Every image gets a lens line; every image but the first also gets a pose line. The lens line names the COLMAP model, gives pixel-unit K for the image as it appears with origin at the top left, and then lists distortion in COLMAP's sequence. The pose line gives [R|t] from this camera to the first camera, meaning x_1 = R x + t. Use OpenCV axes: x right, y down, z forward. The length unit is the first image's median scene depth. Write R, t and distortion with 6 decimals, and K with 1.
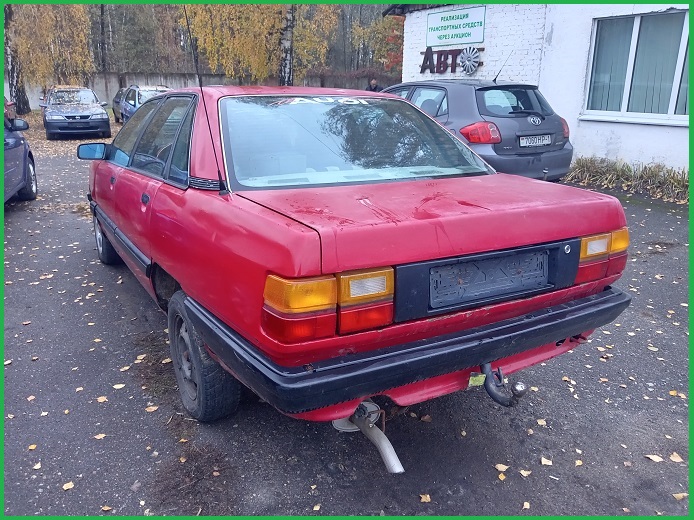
lens RADIAL K [[583.9, 0, 347.0], [0, 583.9, 260.0], [0, 0, 1]] dist [0.069792, -0.002770]
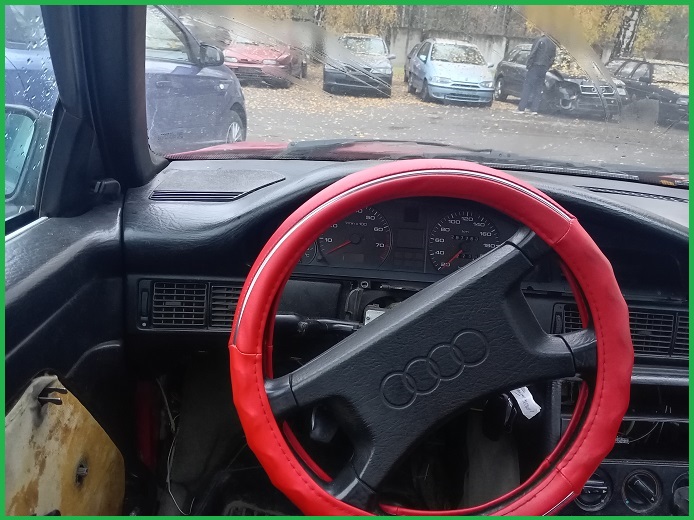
lens RADIAL K [[583.9, 0, 347.0], [0, 583.9, 260.0], [0, 0, 1]] dist [0.069792, -0.002770]
pose [[0.884649, 0.234452, -0.403023, -0.043736], [-0.216020, 0.972107, 0.091336, -0.032042], [0.413196, 0.006261, 0.910621, 0.151579]]
